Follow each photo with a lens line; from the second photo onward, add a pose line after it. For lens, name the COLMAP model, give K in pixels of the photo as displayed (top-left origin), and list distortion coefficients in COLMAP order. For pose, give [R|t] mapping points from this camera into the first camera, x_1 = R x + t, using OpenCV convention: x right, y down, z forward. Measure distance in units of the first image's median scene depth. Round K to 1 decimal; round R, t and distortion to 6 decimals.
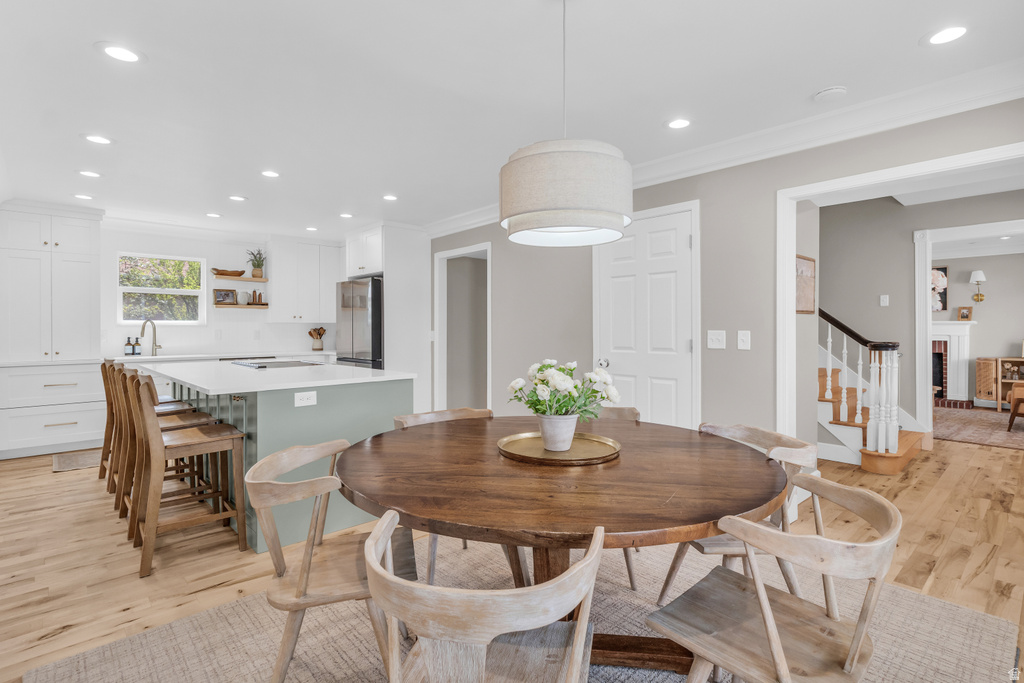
lens RADIAL K [[509.0, 0, 524.3], [0, 509.0, 324.6], [0, 0, 1]] dist [0.002905, -0.001889]
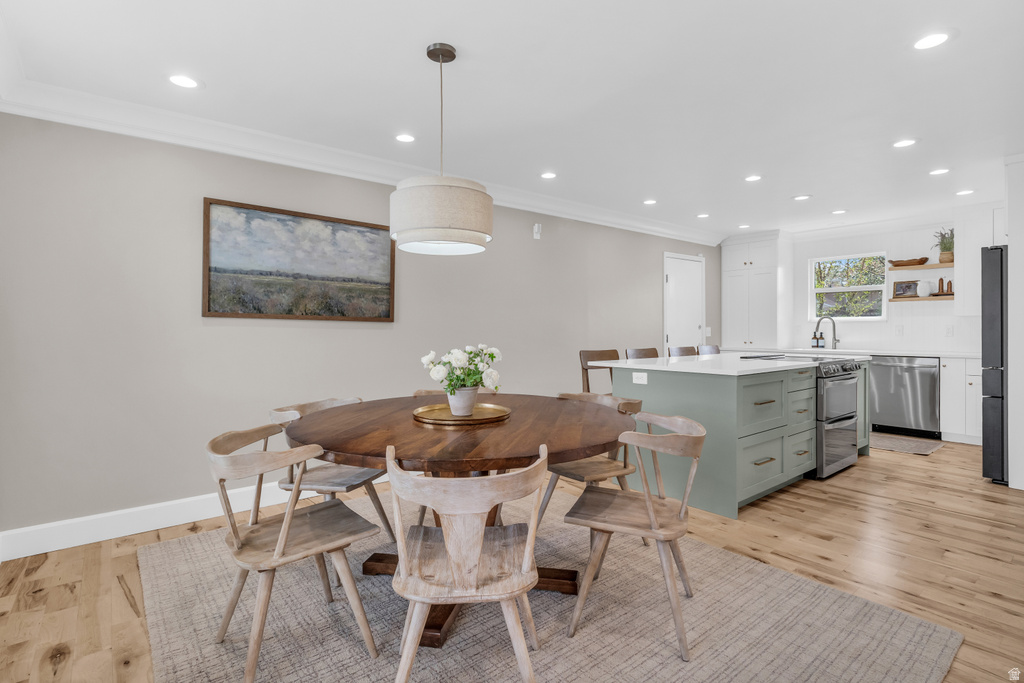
lens RADIAL K [[509.0, 0, 512.2], [0, 509.0, 335.1], [0, 0, 1]] dist [0.002905, -0.001889]
pose [[-0.072345, 0.013004, -0.997295, 0.406654], [0.009329, 0.999880, 0.012361, 0.010870], [0.997336, -0.008410, -0.072458, 0.380599]]
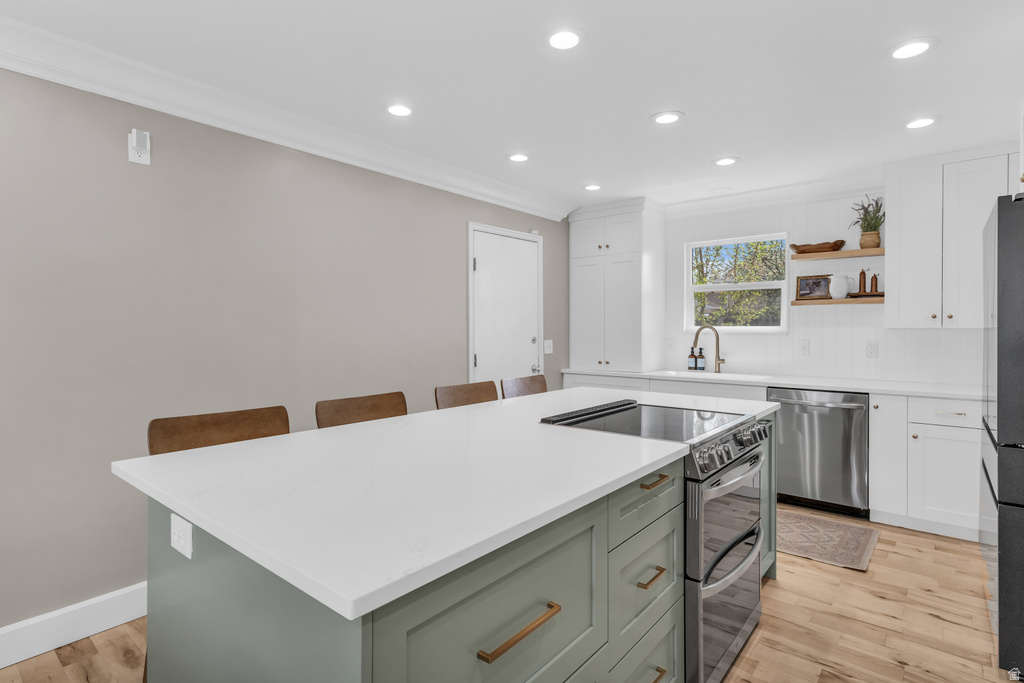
lens RADIAL K [[509.0, 0, 512.8], [0, 509.0, 337.5], [0, 0, 1]] dist [0.002905, -0.001889]
pose [[0.112993, 0.019338, -0.993408, -0.005191], [0.008025, 0.999760, 0.020374, -0.009158], [0.993563, -0.010274, 0.112810, 0.596743]]
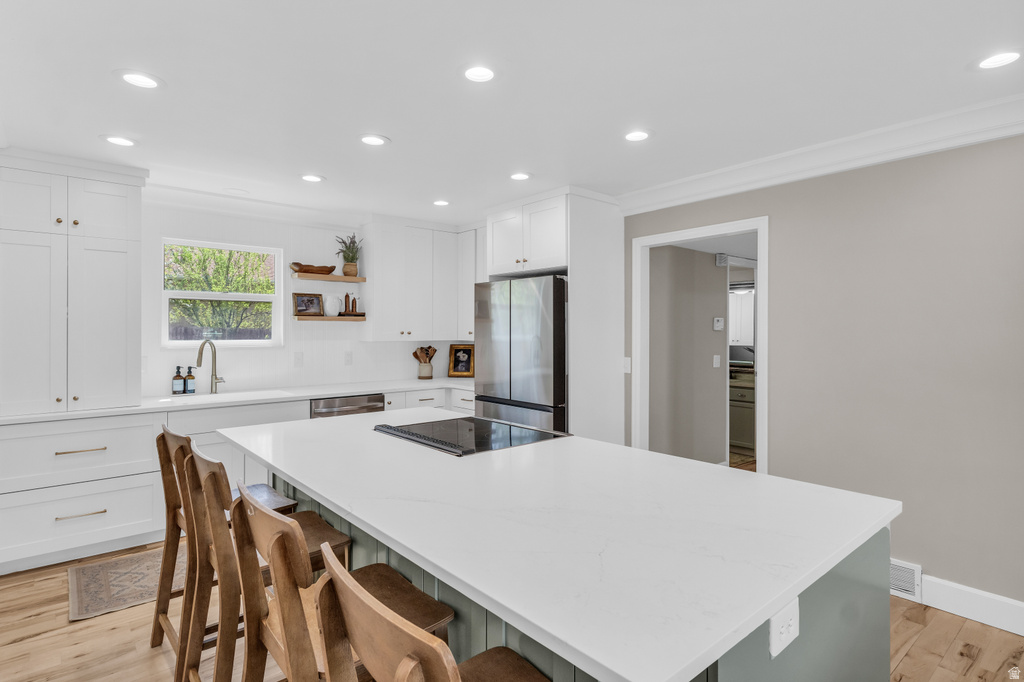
lens RADIAL K [[531.3, 0, 516.1], [0, 531.3, 322.0], [0, 0, 1]] dist [-0.002796, 0.000307]
pose [[0.999161, 0.001437, -0.040935, -0.295704], [-0.001740, 0.999971, -0.007368, -0.027540], [0.040923, 0.007433, 0.999135, 0.313985]]
